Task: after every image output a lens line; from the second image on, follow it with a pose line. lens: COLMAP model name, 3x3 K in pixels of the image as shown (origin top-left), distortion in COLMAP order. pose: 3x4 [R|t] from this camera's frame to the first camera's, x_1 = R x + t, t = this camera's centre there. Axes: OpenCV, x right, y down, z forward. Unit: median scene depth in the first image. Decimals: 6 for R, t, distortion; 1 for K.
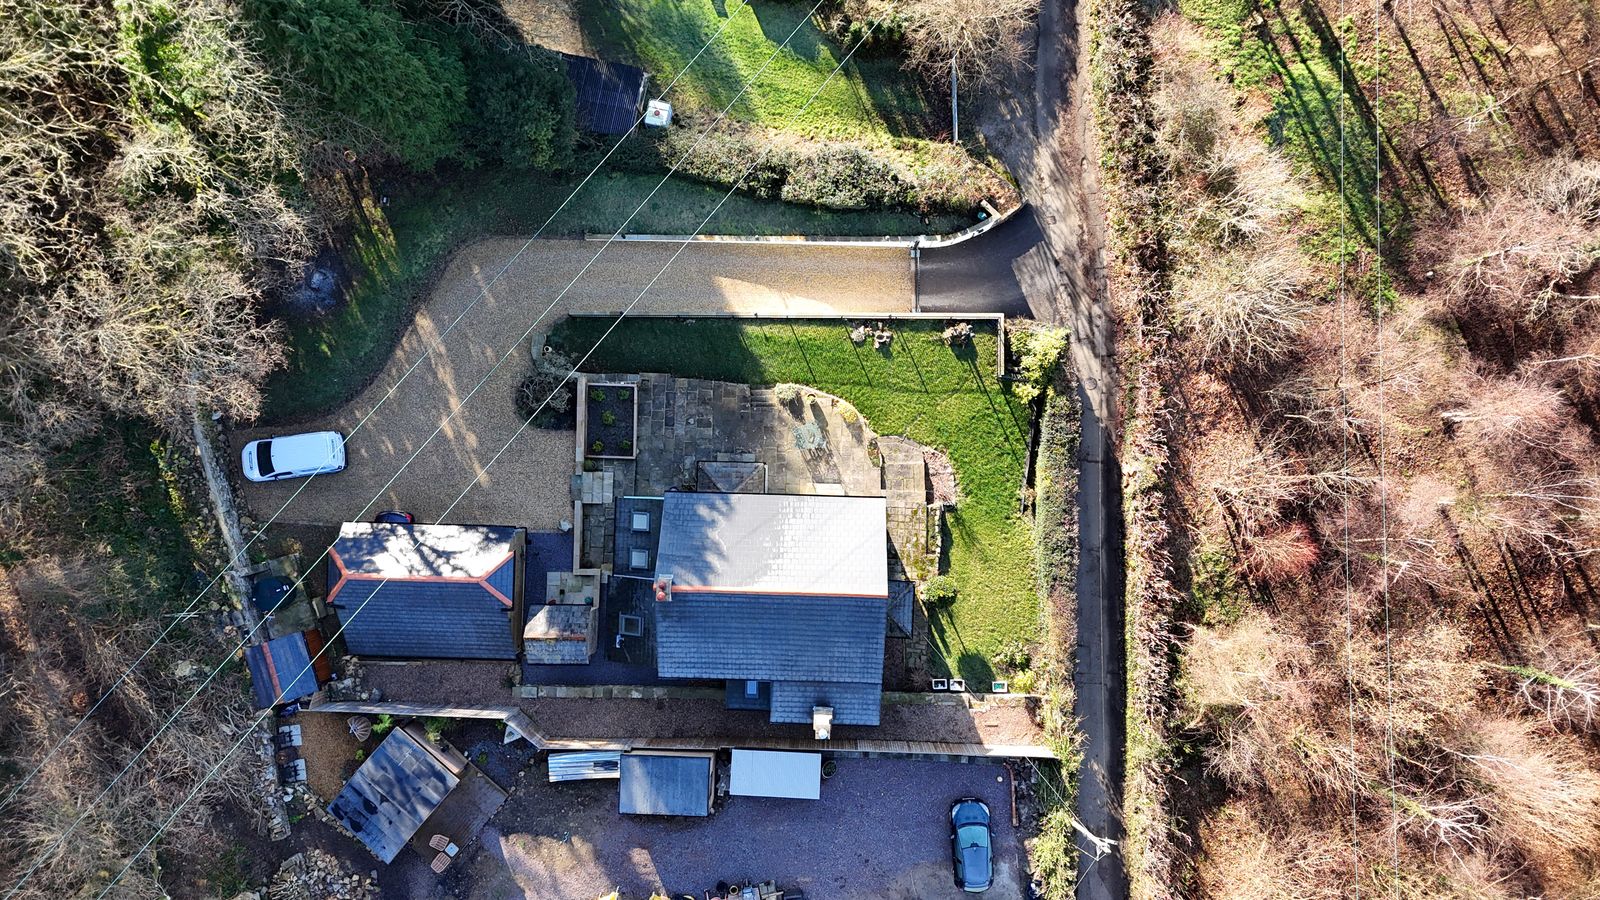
lens RADIAL K [[1165.1, 0, 804.7], [0, 1165.1, 440.6], [0, 0, 1]] dist [0.087904, -0.088137]
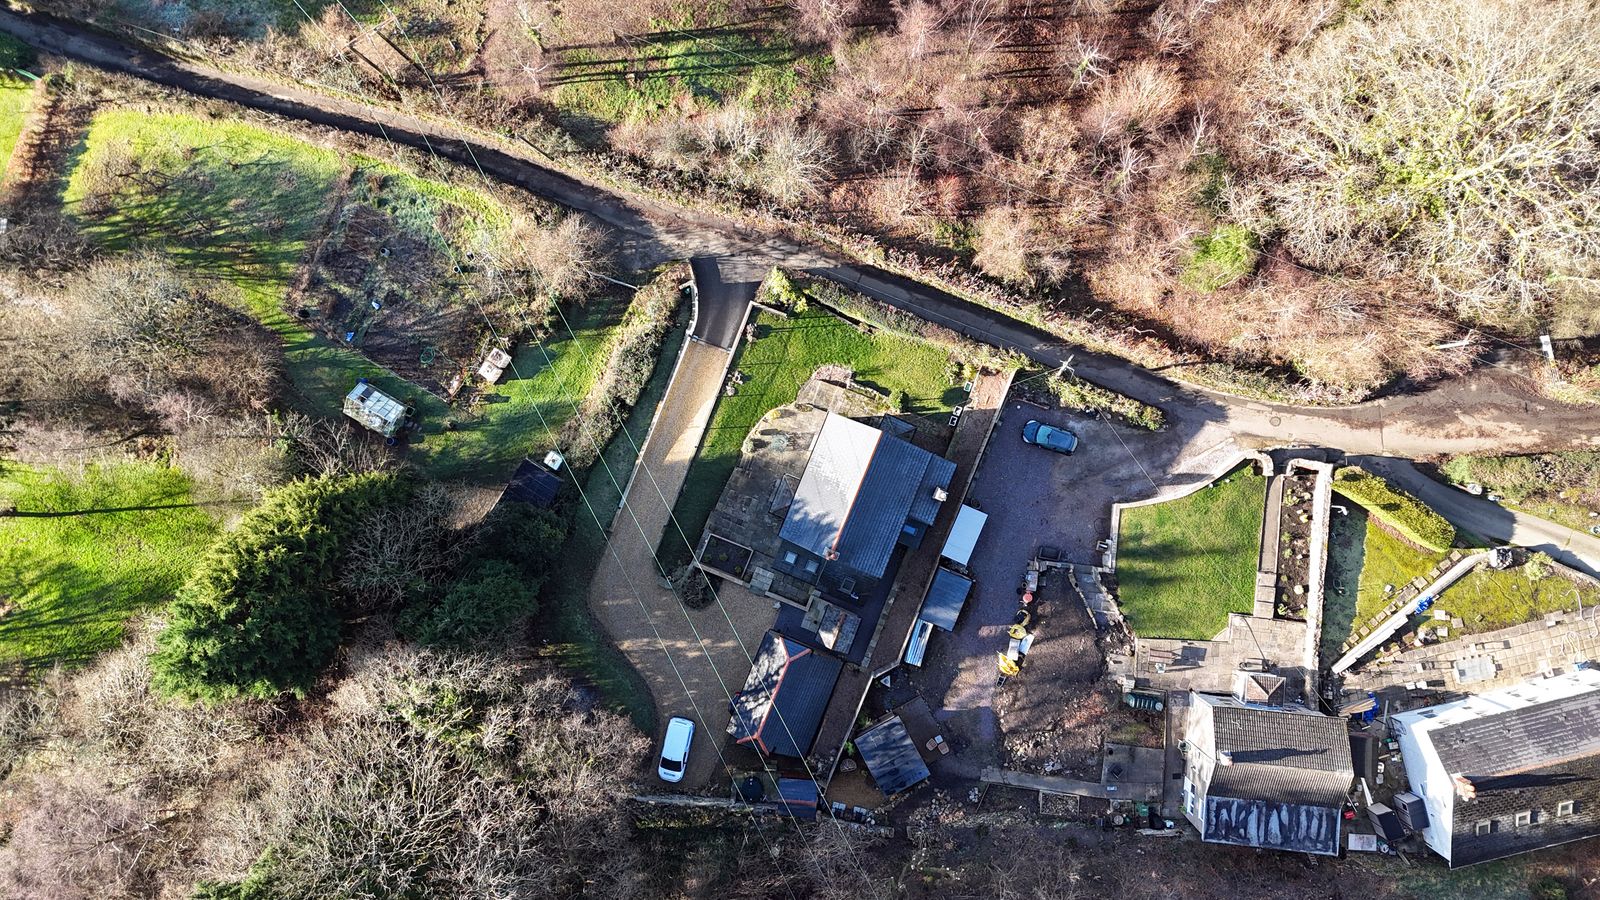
lens RADIAL K [[1165.1, 0, 804.7], [0, 1165.1, 440.6], [0, 0, 1]] dist [0.087904, -0.088137]
pose [[0.353978, -0.935084, 0.017840, -0.009580], [0.935253, 0.353889, -0.007998, 0.040158], [0.001165, 0.019516, 0.999809, -0.582074]]
